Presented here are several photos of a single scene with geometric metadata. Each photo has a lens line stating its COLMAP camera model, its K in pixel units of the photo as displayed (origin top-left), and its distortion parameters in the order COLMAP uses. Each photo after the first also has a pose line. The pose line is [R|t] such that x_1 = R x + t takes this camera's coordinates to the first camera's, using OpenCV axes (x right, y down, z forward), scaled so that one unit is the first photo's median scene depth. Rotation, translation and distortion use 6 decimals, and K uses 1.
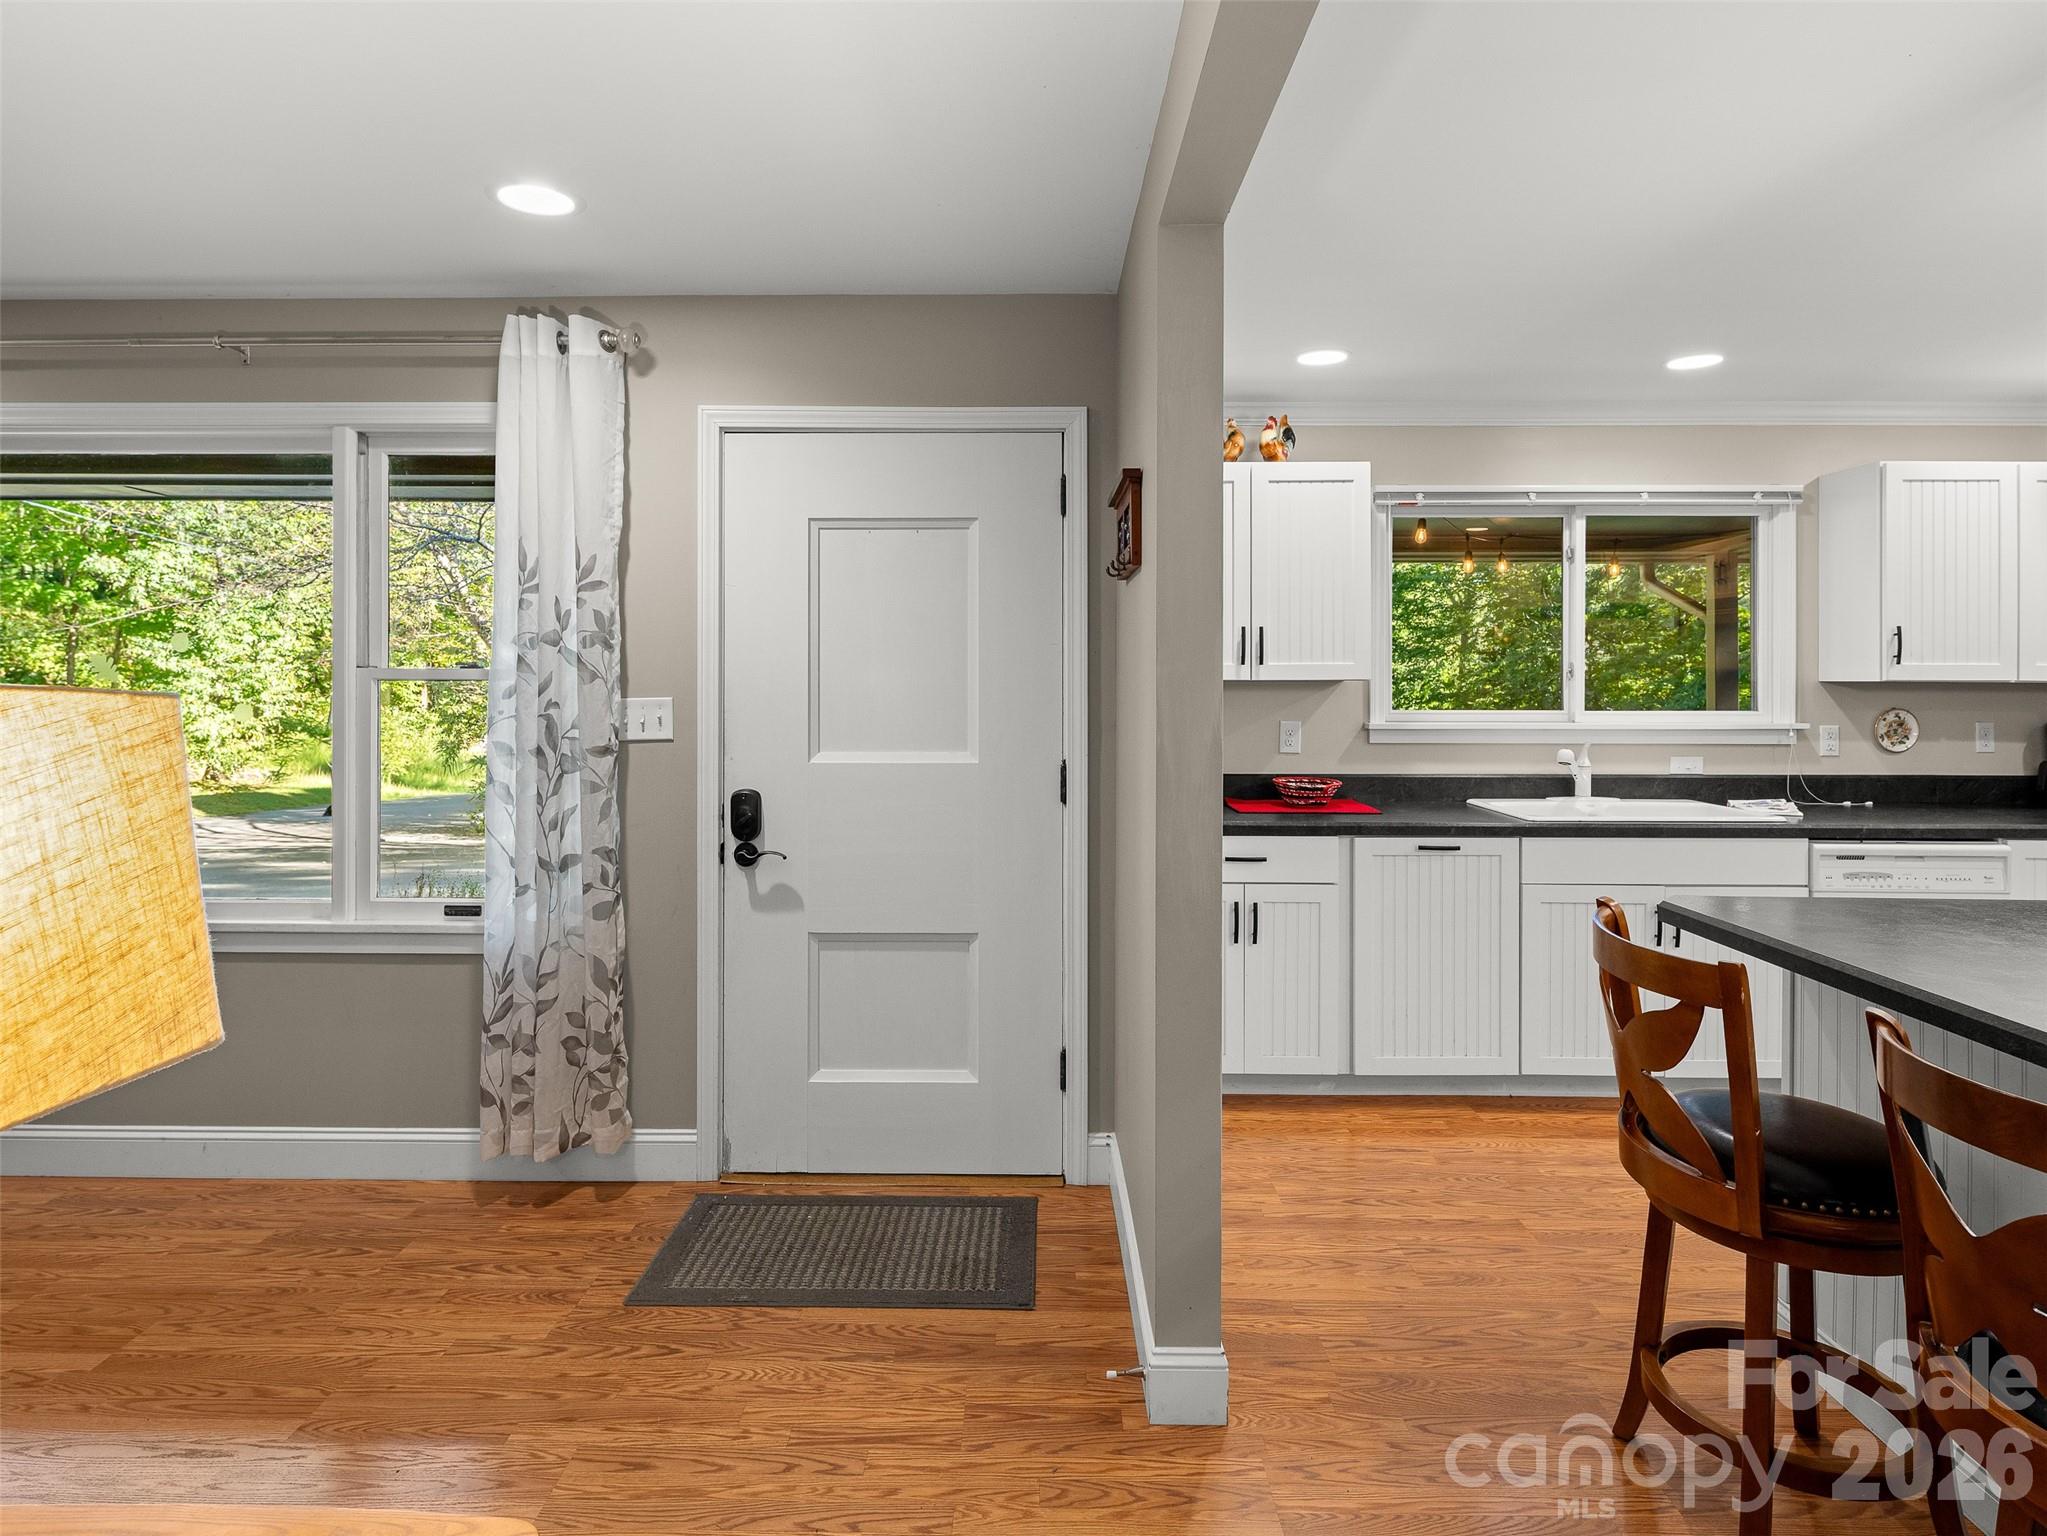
lens RADIAL K [[1118.6, 0, 1011.5], [0, 1118.6, 677.1], [0, 0, 1]] dist [0.006288, -0.006137]
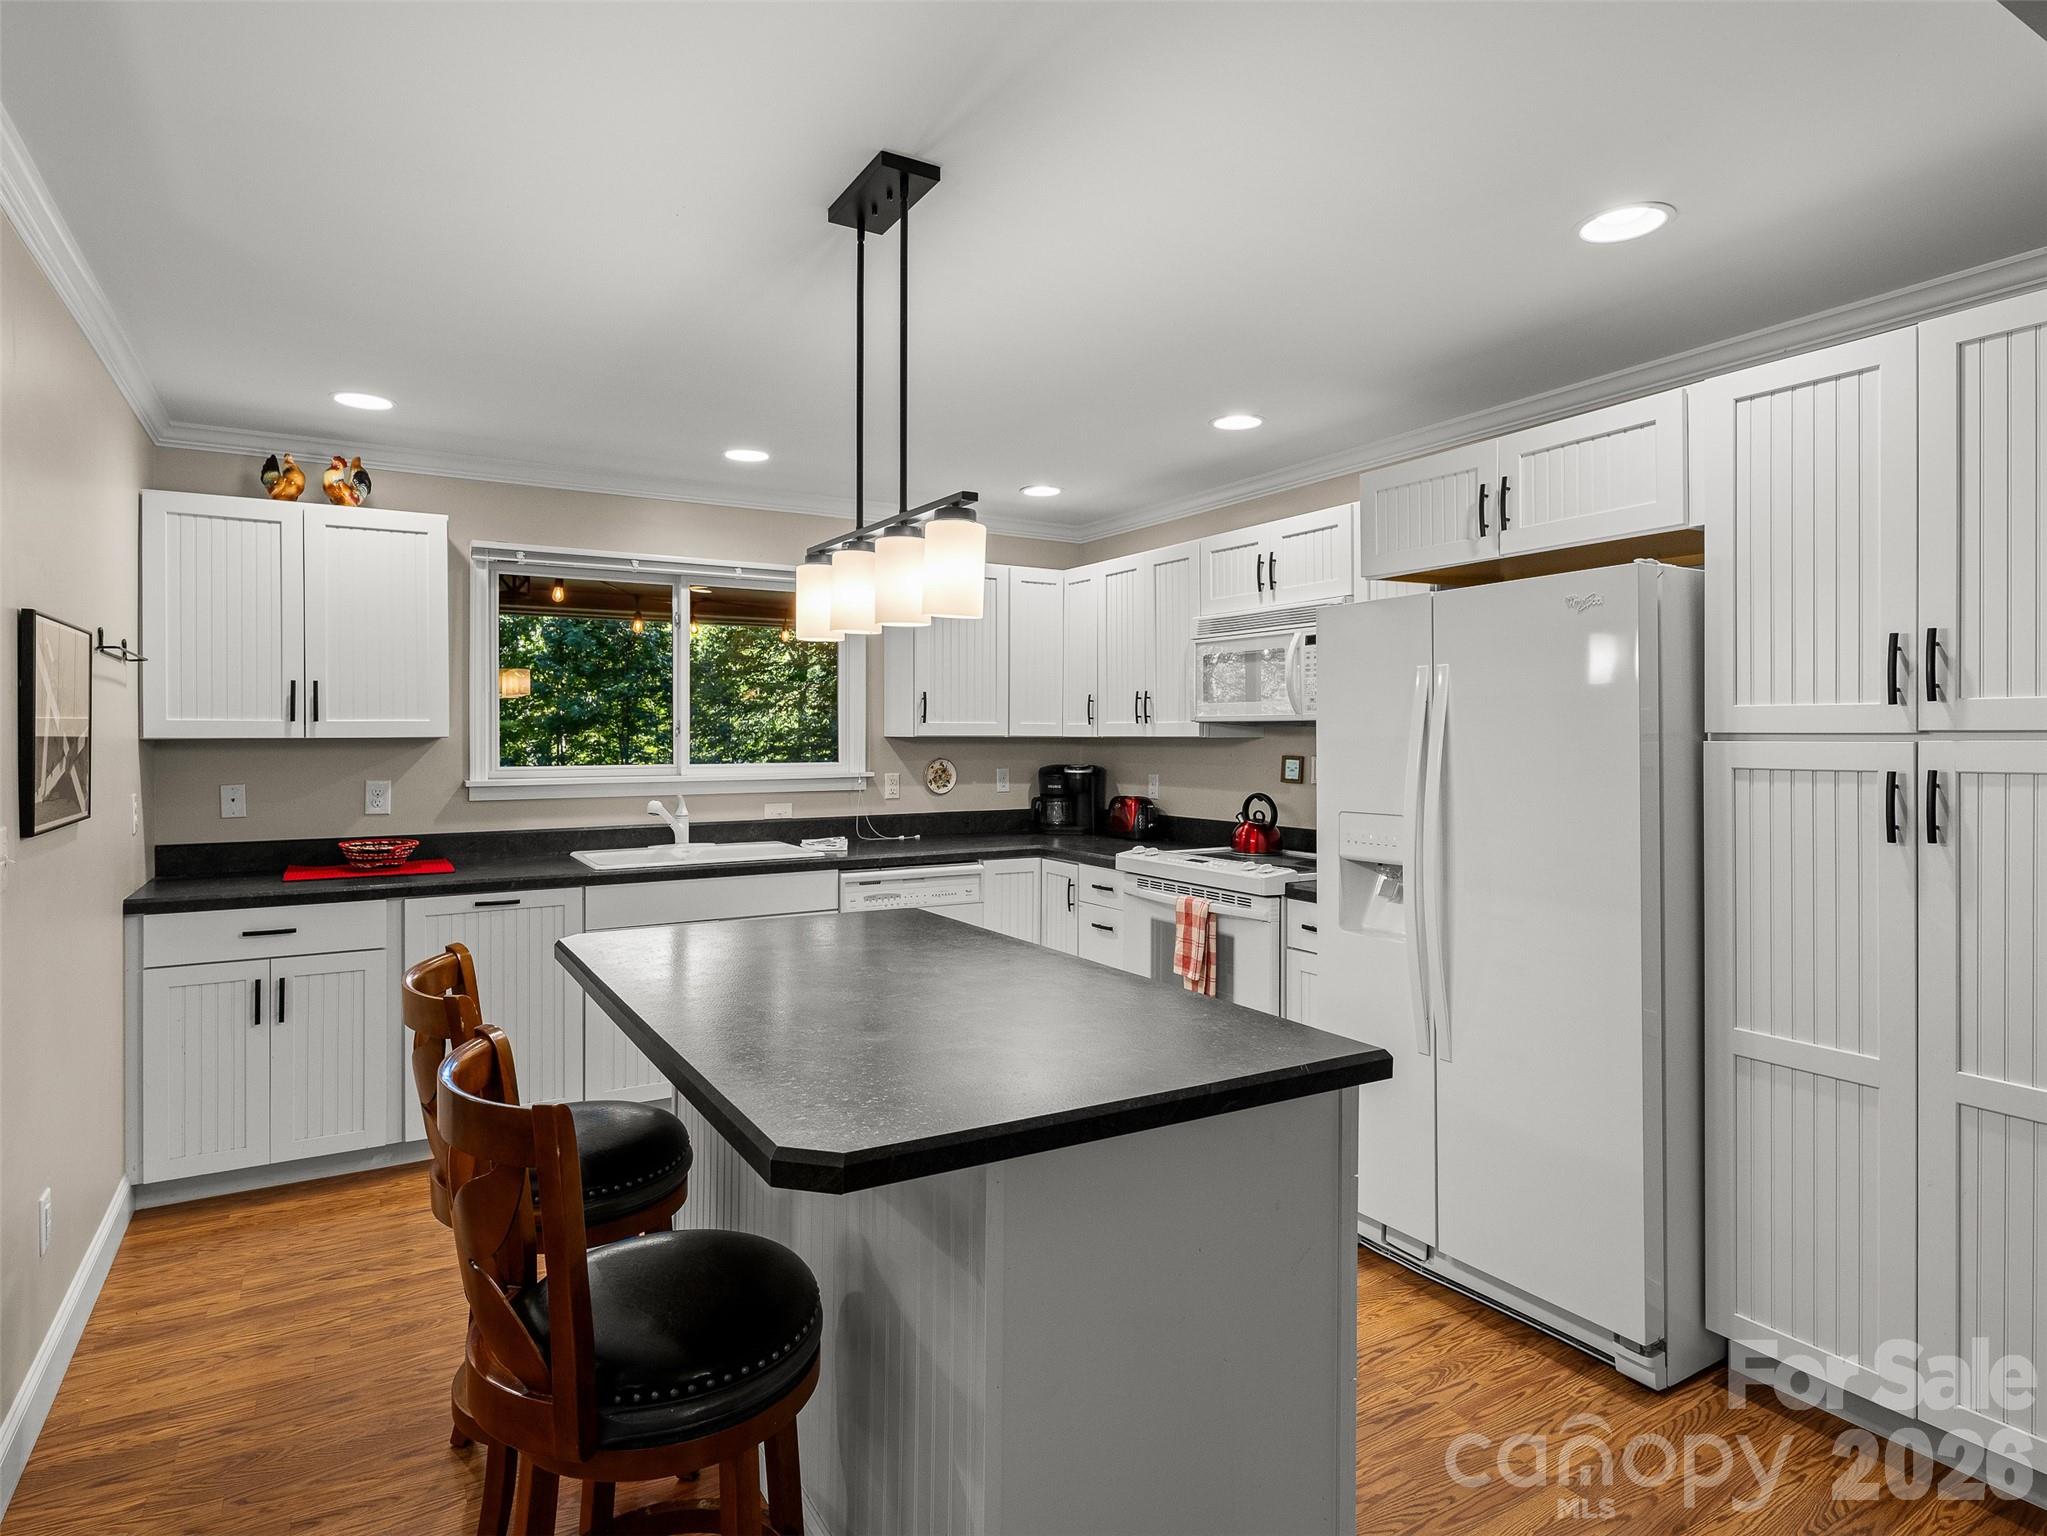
lens RADIAL K [[1118.6, 0, 1013.3], [0, 1118.6, 737.8], [0, 0, 1]] dist [0.006288, -0.006137]
pose [[0.851867, -0.004164, 0.523742, 0.221732], [0.000643, 0.999976, 0.006905, -0.003410], [-0.523758, -0.005545, 0.851849, -0.096580]]
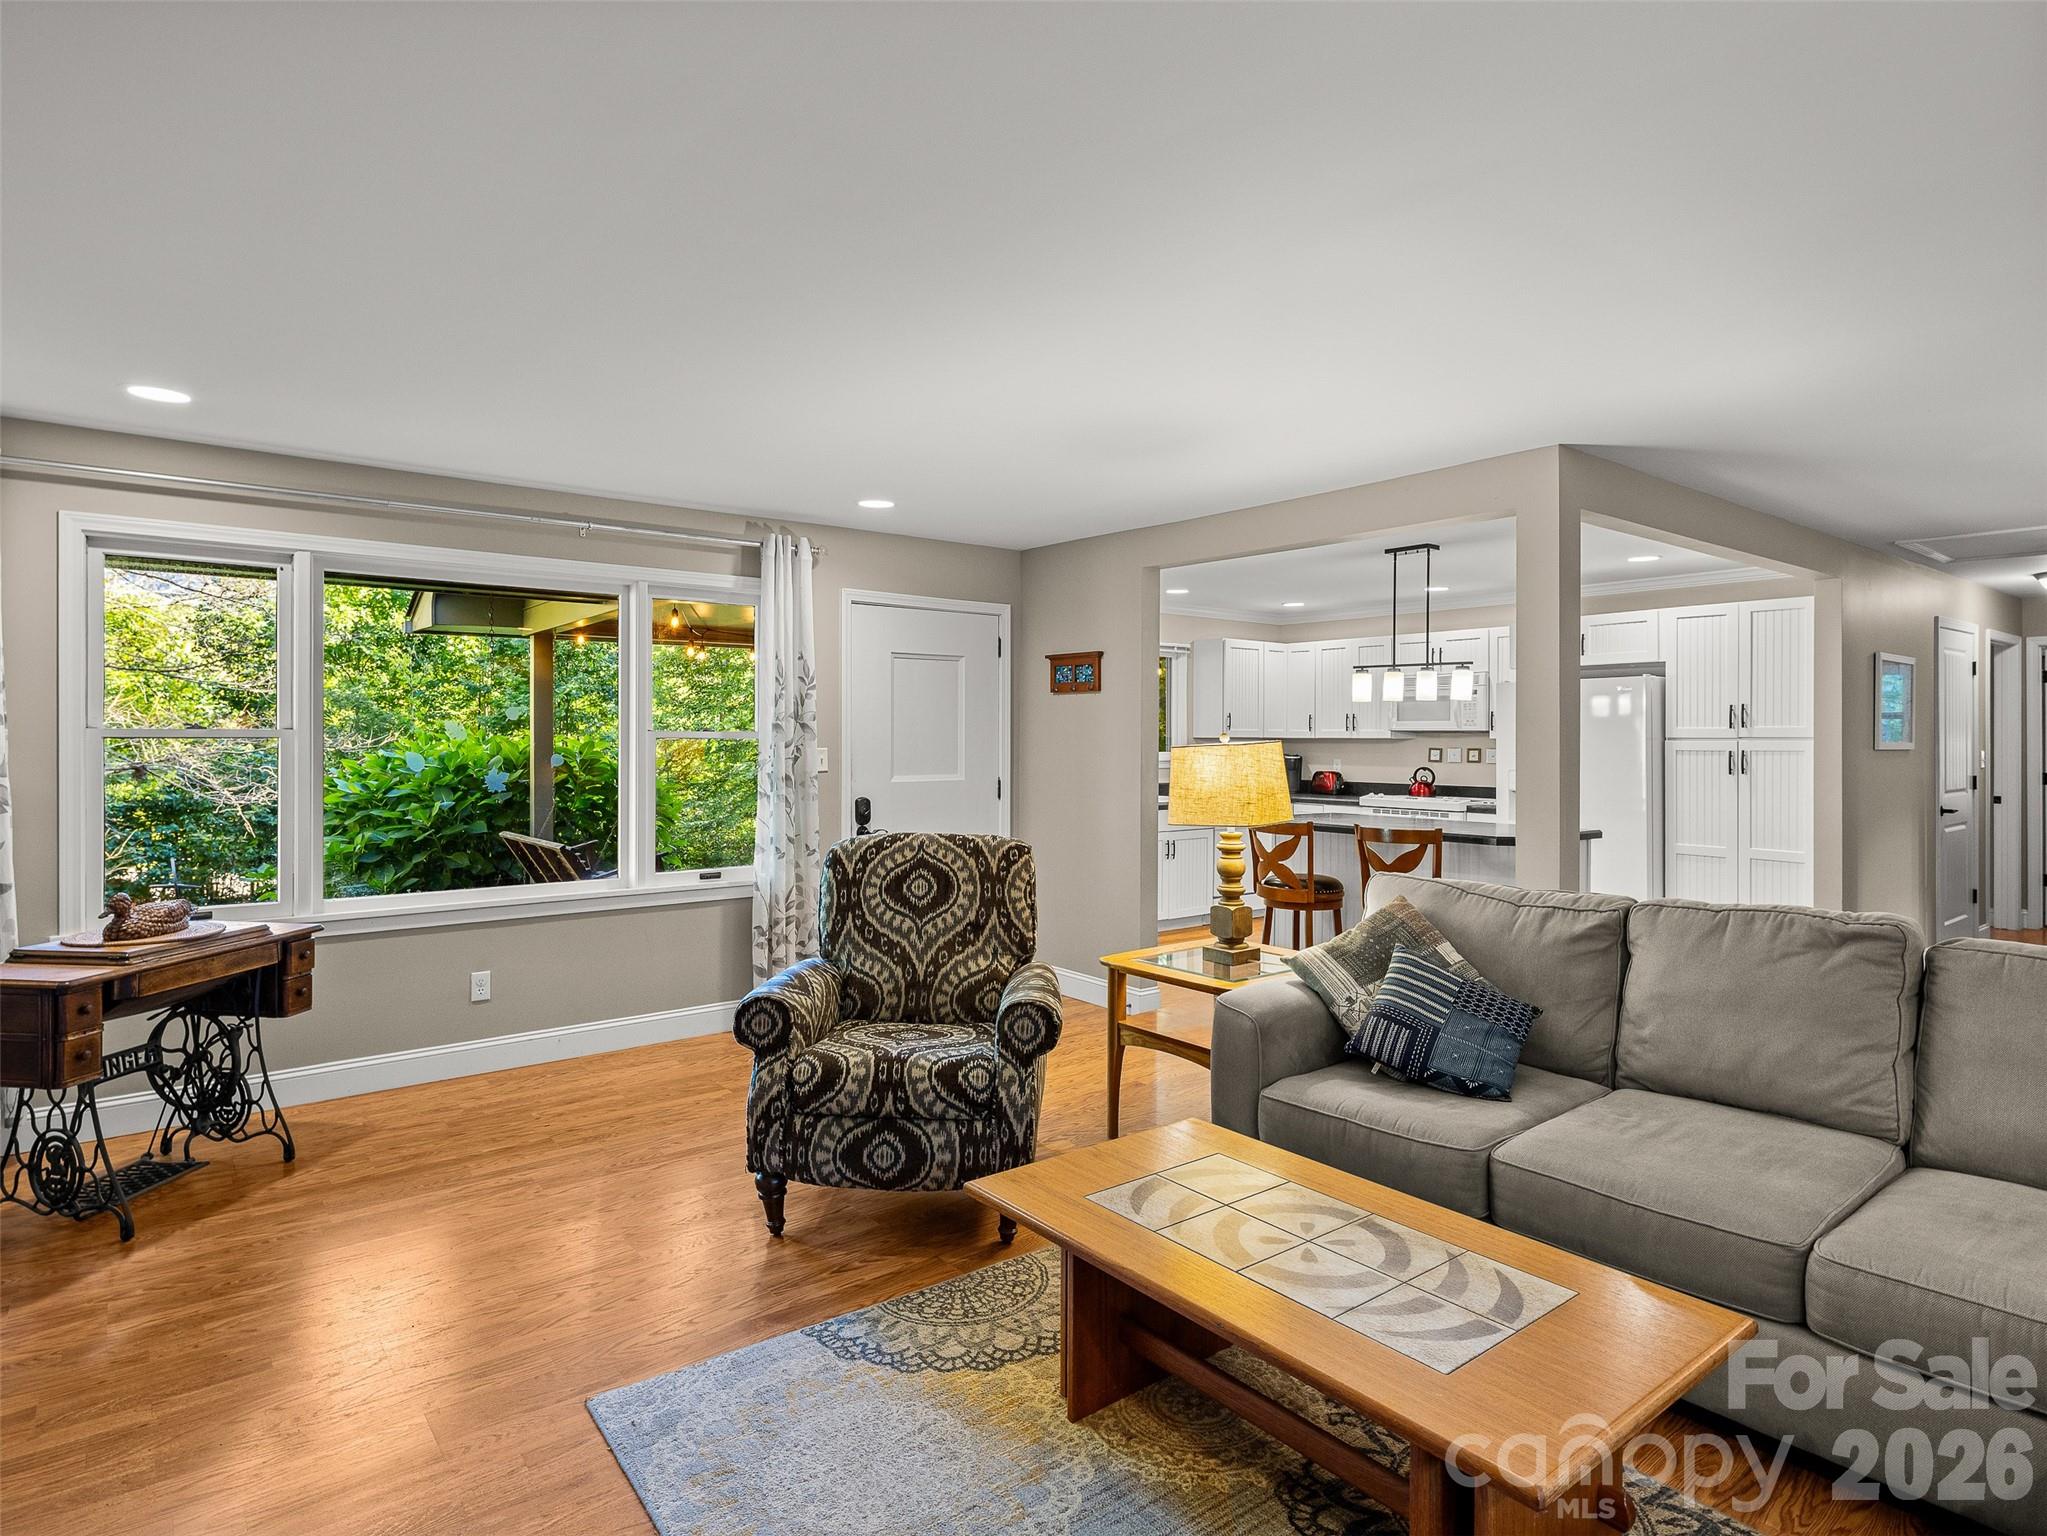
lens RADIAL K [[1118.6, 0, 1028.4], [0, 1118.6, 739.3], [0, 0, 1]] dist [0.006288, -0.006137]
pose [[0.773898, -0.001561, 0.633308, -0.903574], [-0.003678, 0.999969, 0.006960, -0.007167], [-0.633299, -0.007716, 0.773869, -0.455513]]
